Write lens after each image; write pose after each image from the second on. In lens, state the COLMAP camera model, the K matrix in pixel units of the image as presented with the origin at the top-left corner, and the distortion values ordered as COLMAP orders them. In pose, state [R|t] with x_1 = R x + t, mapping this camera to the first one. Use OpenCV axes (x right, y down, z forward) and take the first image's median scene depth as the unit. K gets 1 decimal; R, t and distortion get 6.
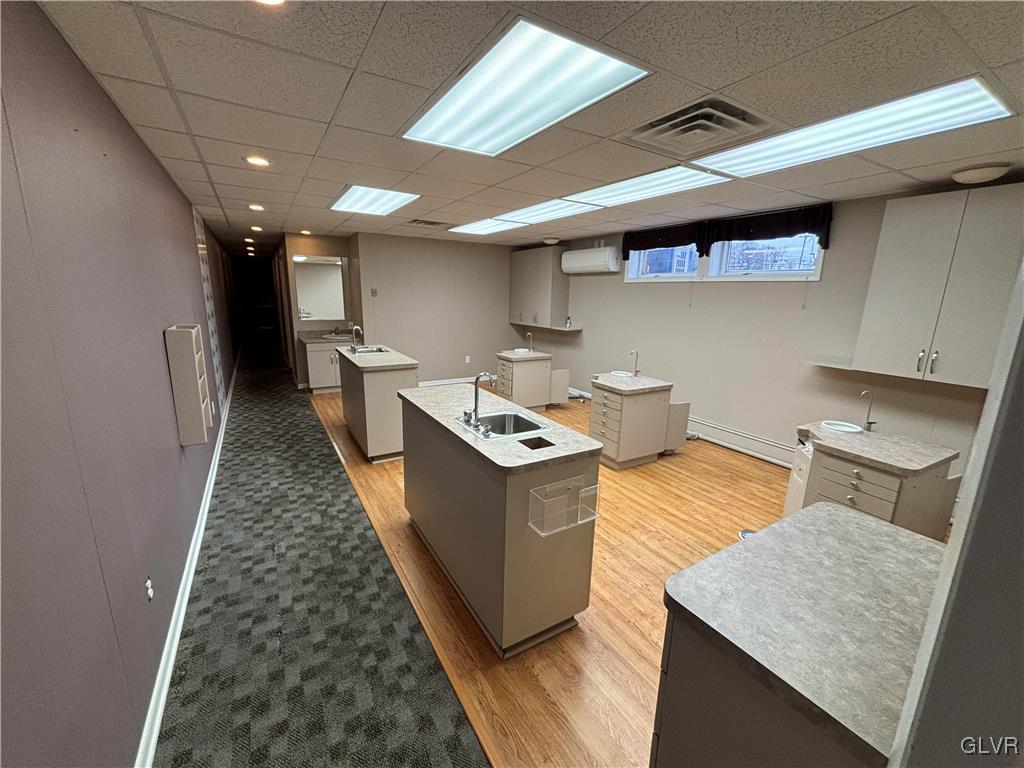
lens RADIAL K [[415.1, 0, 512.0], [0, 415.1, 384.0], [0, 0, 1]] dist [0.001545, 0.000215]
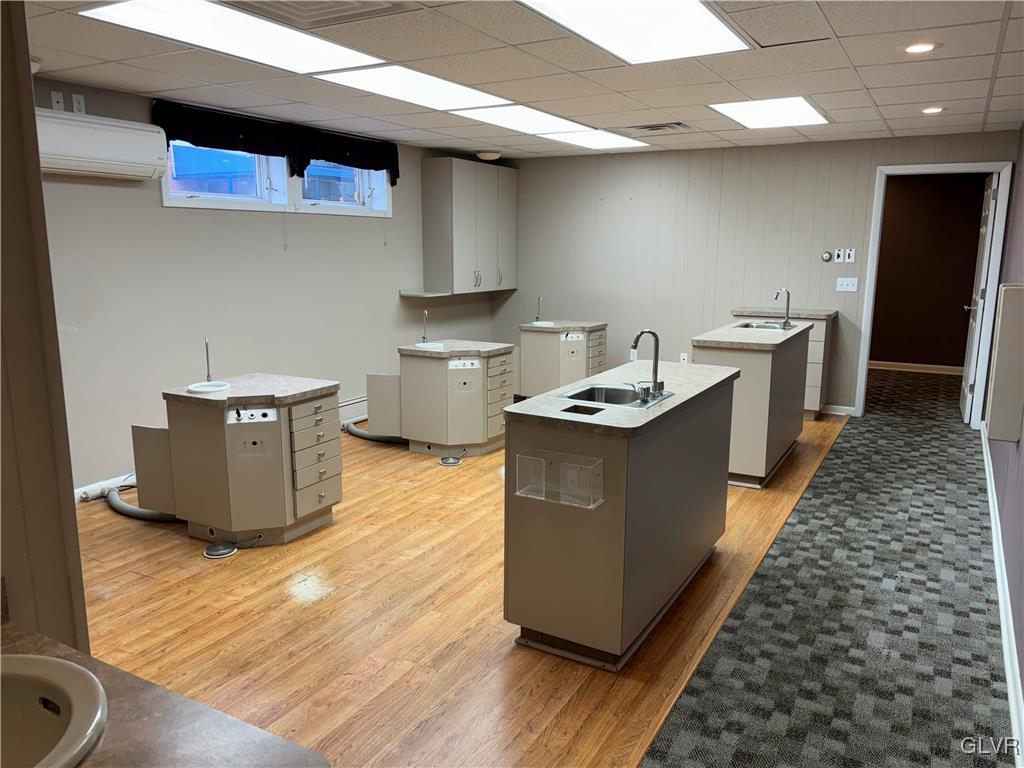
lens RADIAL K [[769.2, 0, 512.0], [0, 769.2, 384.0], [0, 0, 1]] dist [0.078219, -0.043428]
pose [[-0.491592, -0.182769, 0.851430, -1.202303], [0.174561, 0.937200, 0.301967, -0.427499], [-0.853151, 0.297071, -0.428815, 1.850716]]
